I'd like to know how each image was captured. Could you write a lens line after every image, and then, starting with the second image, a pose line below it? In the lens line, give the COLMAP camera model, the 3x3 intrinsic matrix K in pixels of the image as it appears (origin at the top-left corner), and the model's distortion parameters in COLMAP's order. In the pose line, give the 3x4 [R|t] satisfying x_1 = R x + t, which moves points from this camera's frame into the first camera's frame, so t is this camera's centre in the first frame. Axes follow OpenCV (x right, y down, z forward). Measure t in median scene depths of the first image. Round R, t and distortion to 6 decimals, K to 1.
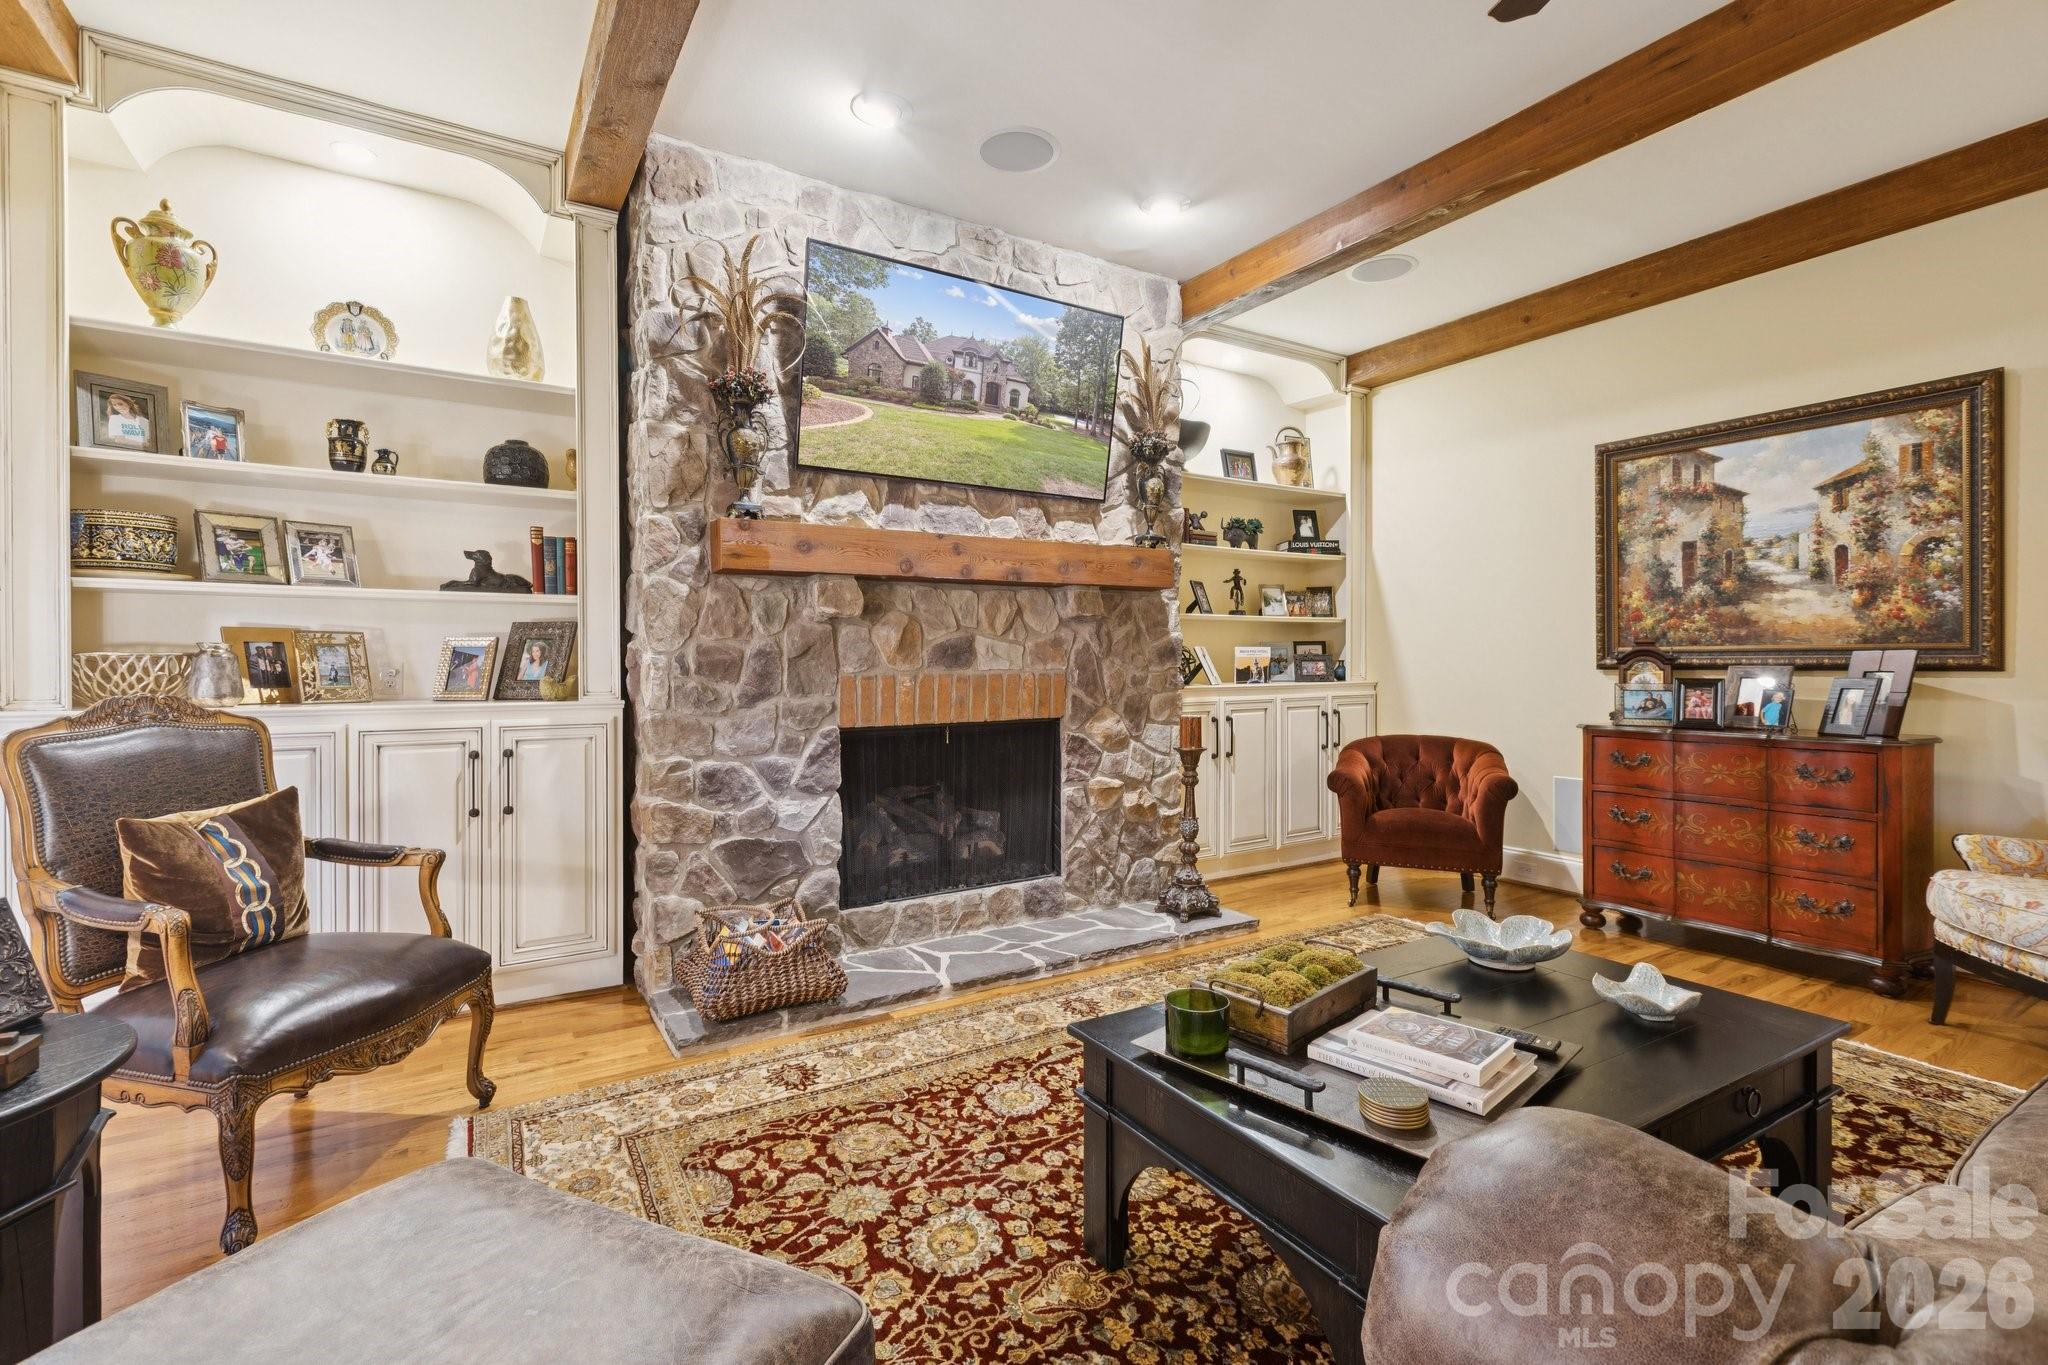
lens RADIAL K [[916.9, 0, 1027.6], [0, 916.9, 665.5], [0, 0, 1]] dist [0.004936, -0.002100]
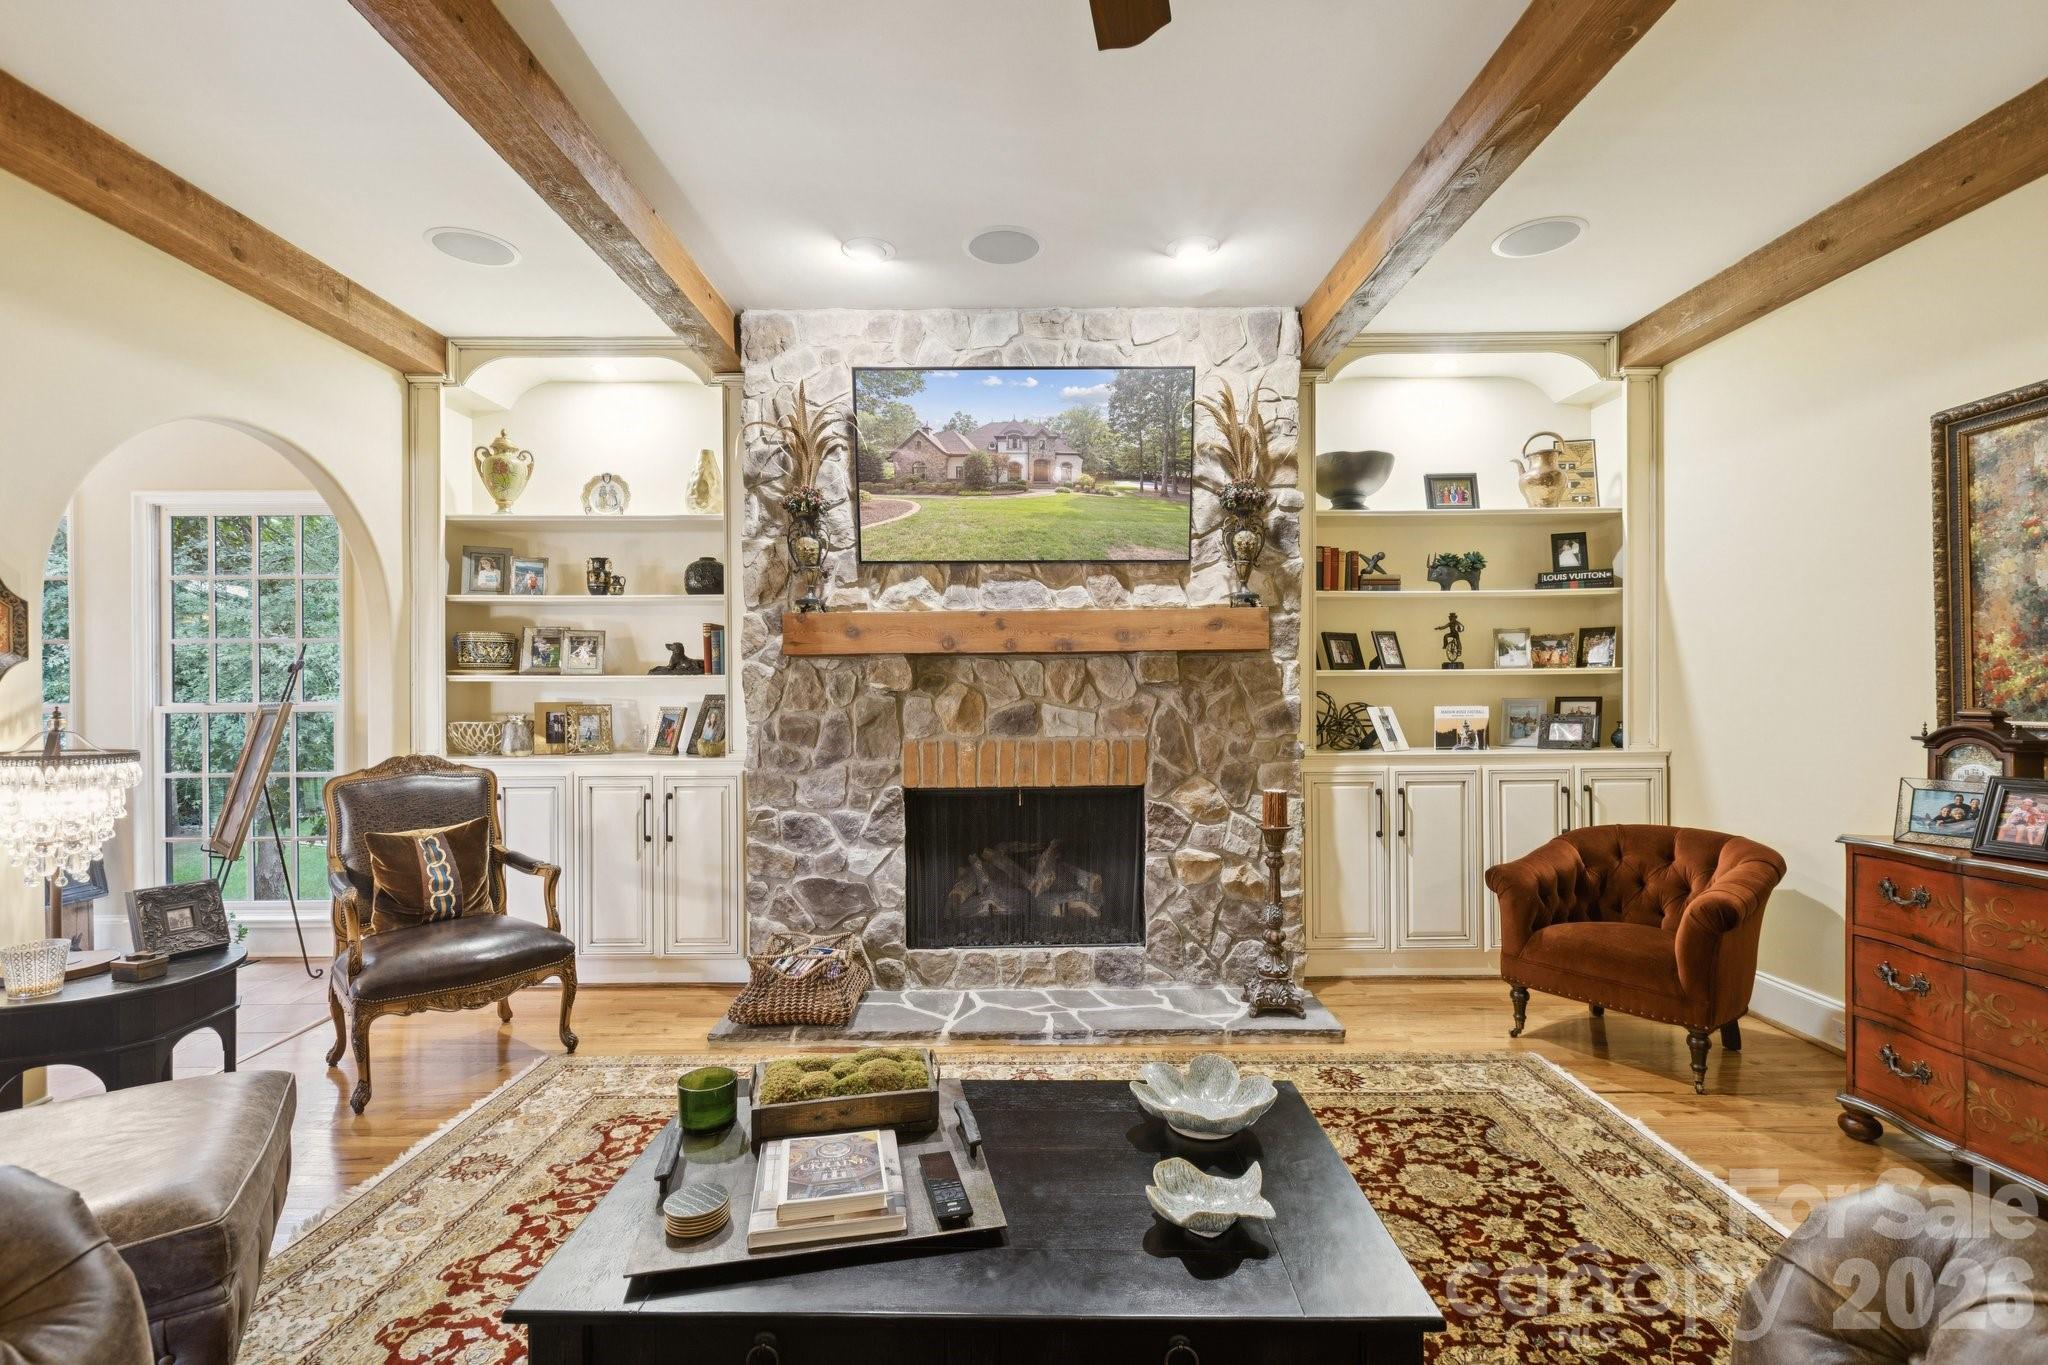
lens RADIAL K [[916.9, 0, 1028.6], [0, 916.9, 690.2], [0, 0, 1]] dist [0.004936, -0.002100]
pose [[0.852049, -0.002380, -0.523456, 0.479466], [0.000870, 0.999995, -0.003130, -0.045015], [0.523461, 0.002211, 0.852047, 0.108672]]
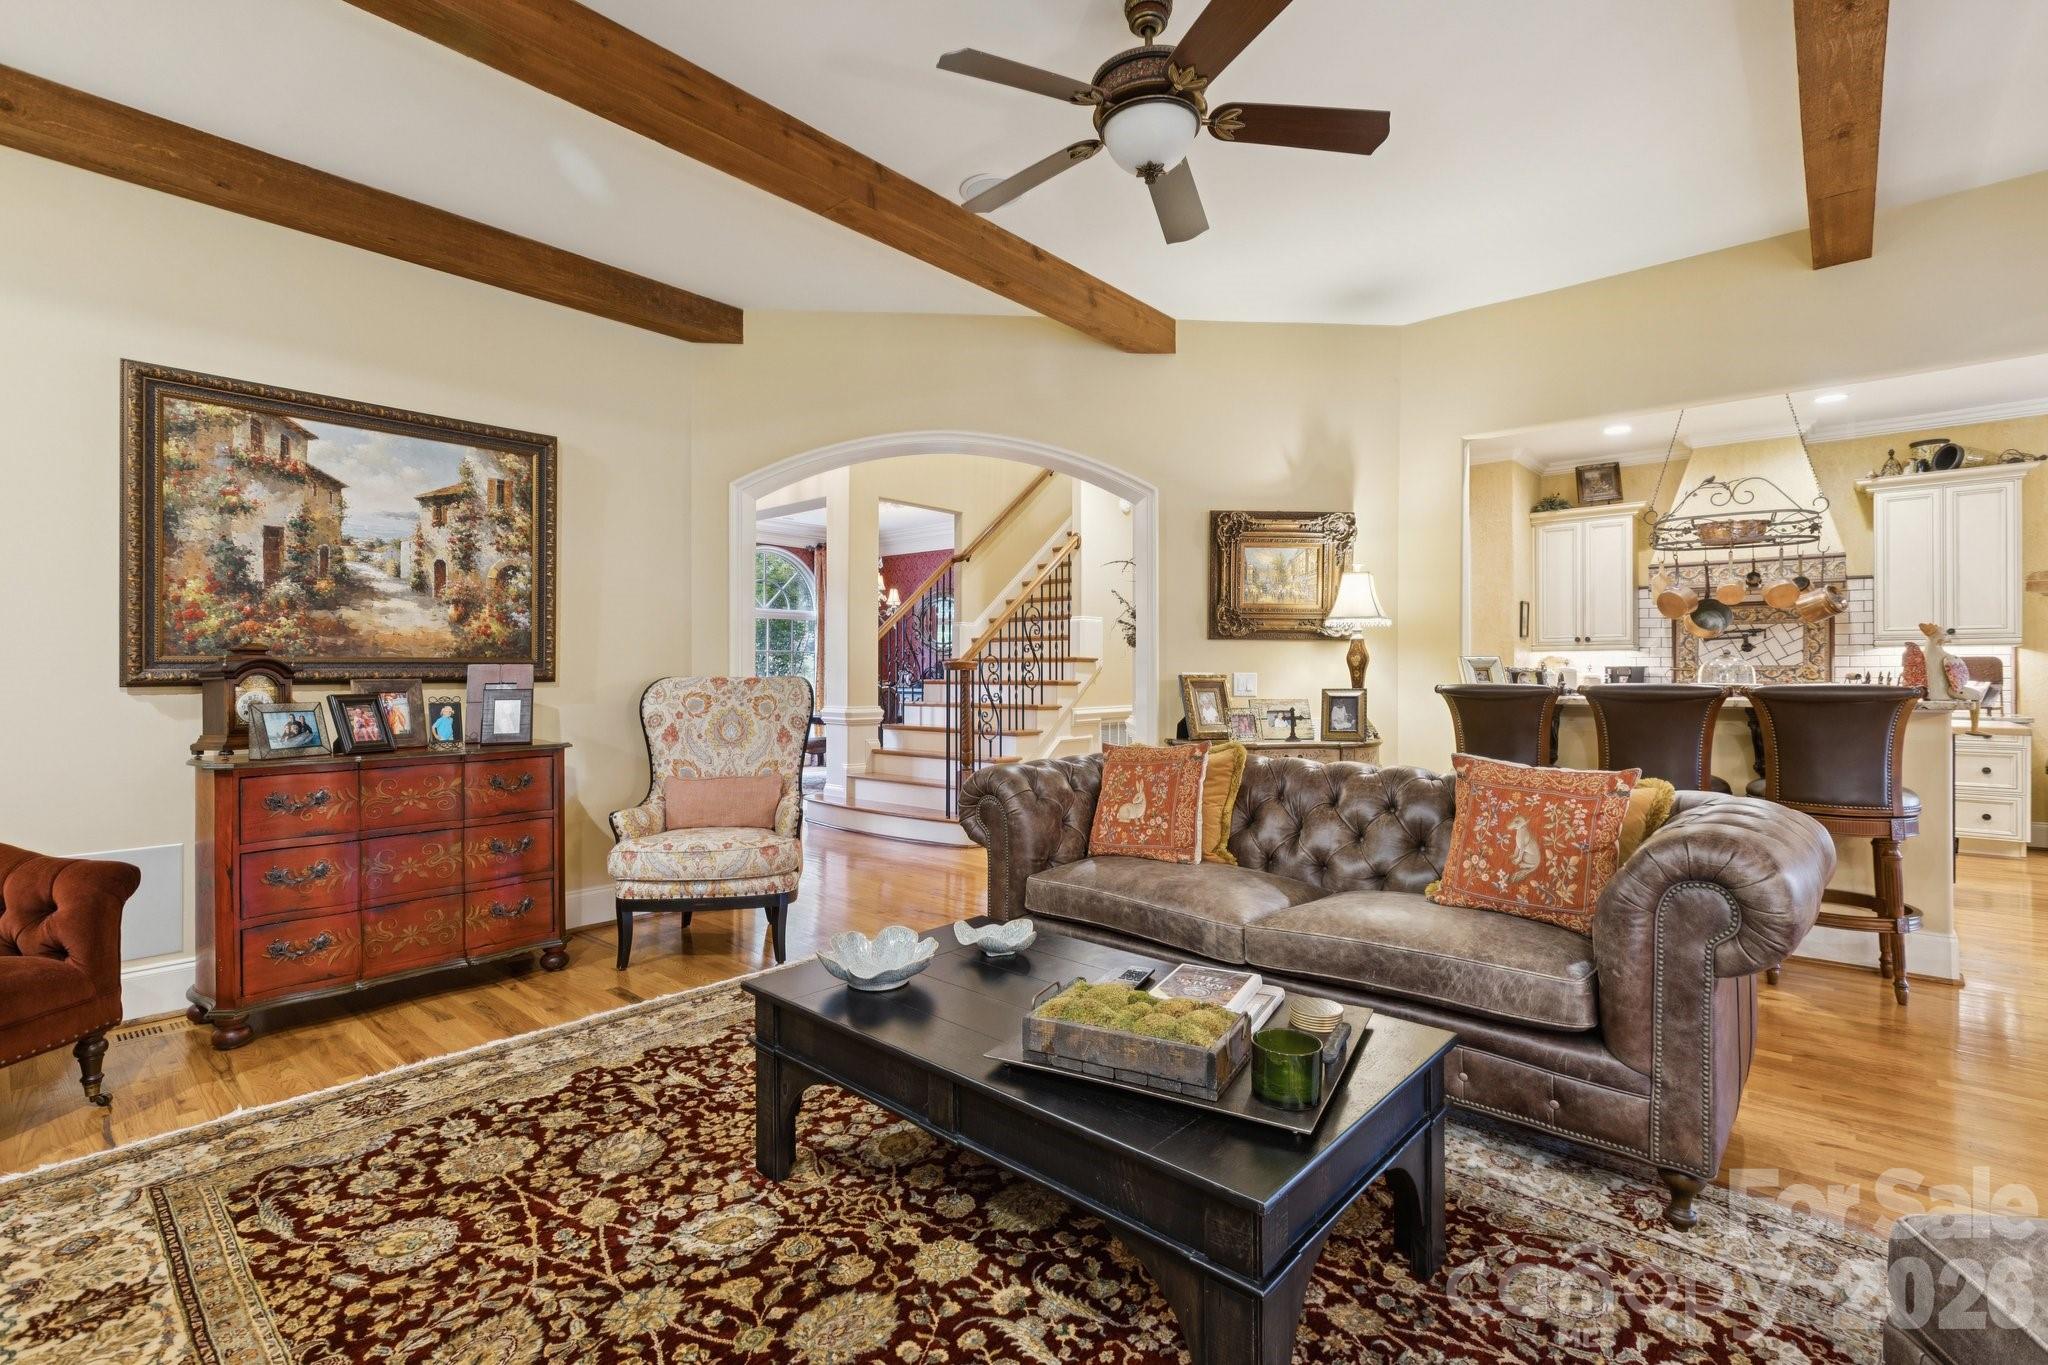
lens RADIAL K [[916.9, 0, 1027.5], [0, 916.9, 669.6], [0, 0, 1]] dist [0.004936, -0.002100]
pose [[-0.285128, 0.001497, 0.958488, -0.268080], [0.005228, 0.999986, -0.000007, -0.005946], [-0.958475, 0.005009, -0.285132, 0.649251]]
